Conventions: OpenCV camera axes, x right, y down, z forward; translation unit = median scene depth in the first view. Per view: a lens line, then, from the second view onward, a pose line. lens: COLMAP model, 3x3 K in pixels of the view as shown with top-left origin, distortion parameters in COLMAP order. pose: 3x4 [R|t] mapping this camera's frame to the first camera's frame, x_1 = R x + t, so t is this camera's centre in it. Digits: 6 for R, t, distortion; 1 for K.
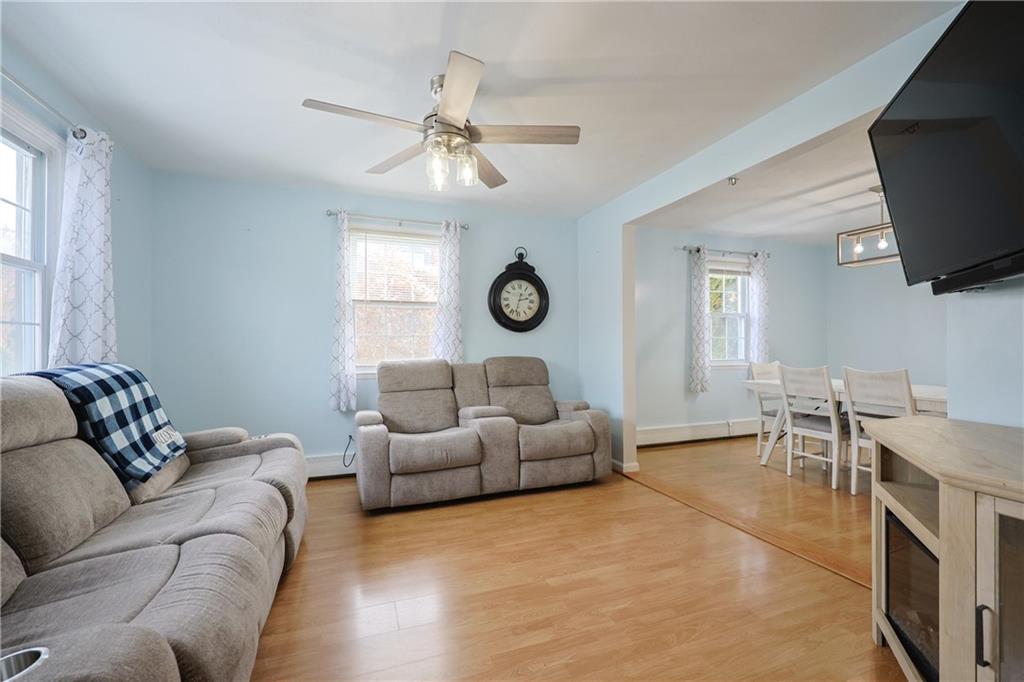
lens RADIAL K [[446.4, 0, 512.0], [0, 446.4, 341.0], [0, 0, 1]] dist [0.000364, 0.000123]
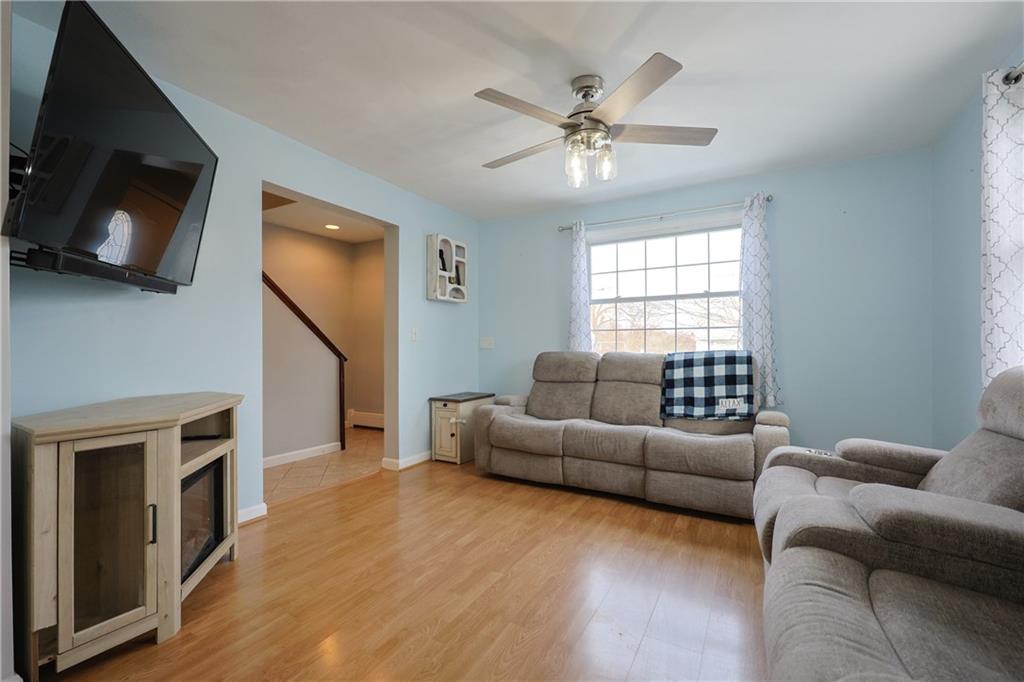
lens RADIAL K [[434.5, 0, 504.9], [0, 434.5, 340.9], [0, 0, 1]] dist [-0.000059, 0.000320]
pose [[-0.775632, -0.003411, -0.631177, 0.667394], [0.006455, 0.999890, -0.013336, 0.033562], [0.631153, -0.014418, -0.775525, 1.724668]]
